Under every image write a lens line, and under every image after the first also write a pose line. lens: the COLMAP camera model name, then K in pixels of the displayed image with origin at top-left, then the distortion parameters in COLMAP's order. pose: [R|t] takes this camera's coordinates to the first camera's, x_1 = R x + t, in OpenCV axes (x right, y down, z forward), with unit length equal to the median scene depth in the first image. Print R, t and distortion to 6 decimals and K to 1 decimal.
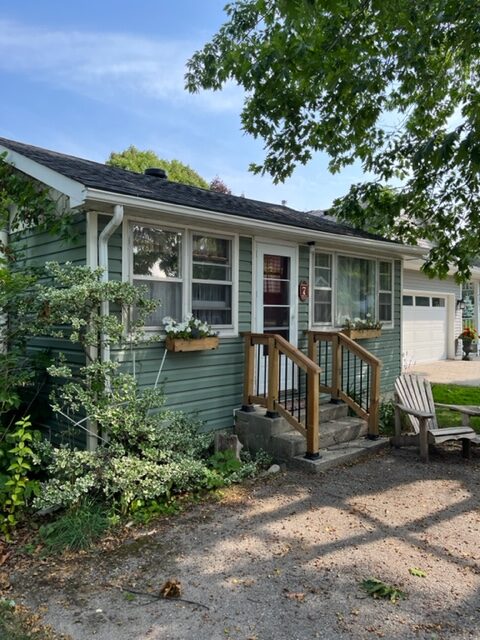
lens RADIAL K [[490.8, 0, 240.0], [0, 490.8, 321.0], [0, 0, 1]] dist [0.023904, -0.002296]
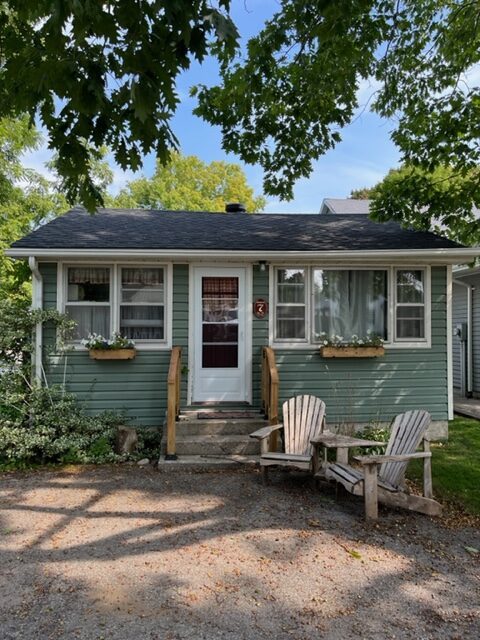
lens RADIAL K [[490.8, 0, 237.7], [0, 490.8, 317.2], [0, 0, 1]] dist [0.023904, -0.002296]
pose [[0.761888, -0.019601, -0.647412, 0.895004], [-0.009329, 0.999106, -0.041228, 0.001409], [0.647641, 0.037451, 0.761025, 0.213773]]
